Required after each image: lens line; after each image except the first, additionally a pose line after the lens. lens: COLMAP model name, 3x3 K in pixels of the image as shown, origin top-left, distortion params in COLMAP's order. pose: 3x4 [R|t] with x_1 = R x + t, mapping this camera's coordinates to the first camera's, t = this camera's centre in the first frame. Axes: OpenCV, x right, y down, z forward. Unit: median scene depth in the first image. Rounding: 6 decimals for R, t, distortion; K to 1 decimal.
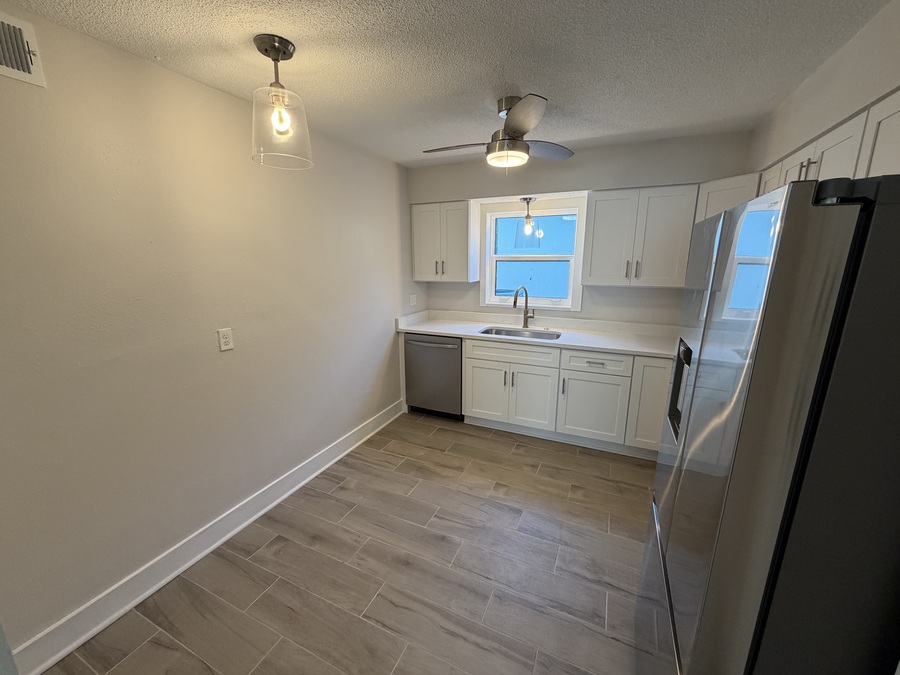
lens RADIAL K [[358.4, 0, 450.1], [0, 358.4, 339.6], [0, 0, 1]] dist [0.010028, 0.000377]
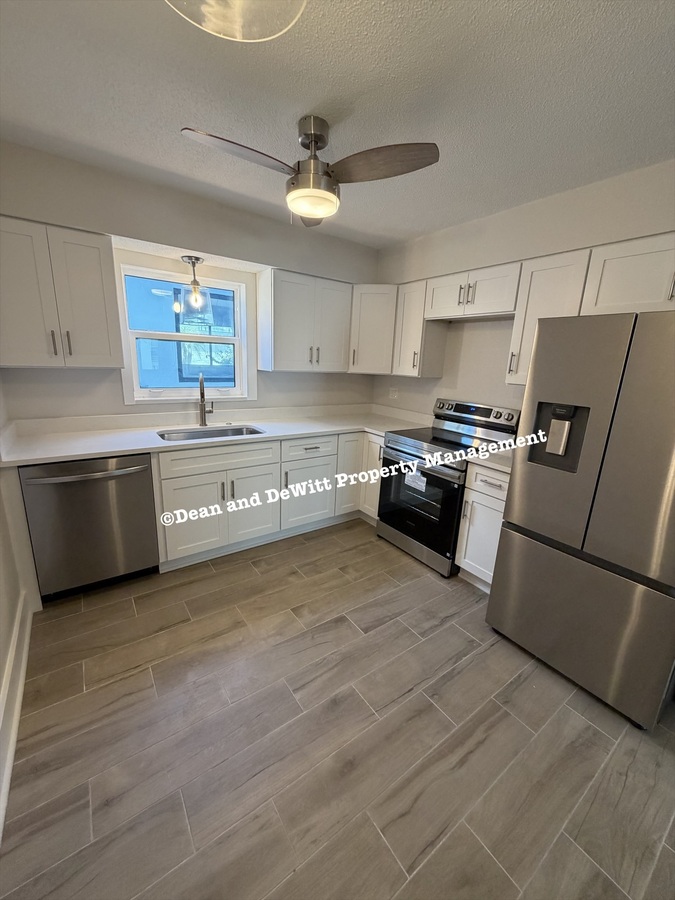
lens RADIAL K [[358.9, 0, 337.3], [0, 358.9, 449.6], [0, 0, 1]] dist [0.006173, -0.000042]
pose [[0.499364, -0.190257, 0.845244, -0.404525], [0.150382, 0.979816, 0.131703, -0.051889], [-0.853241, 0.061342, 0.517896, 0.409729]]
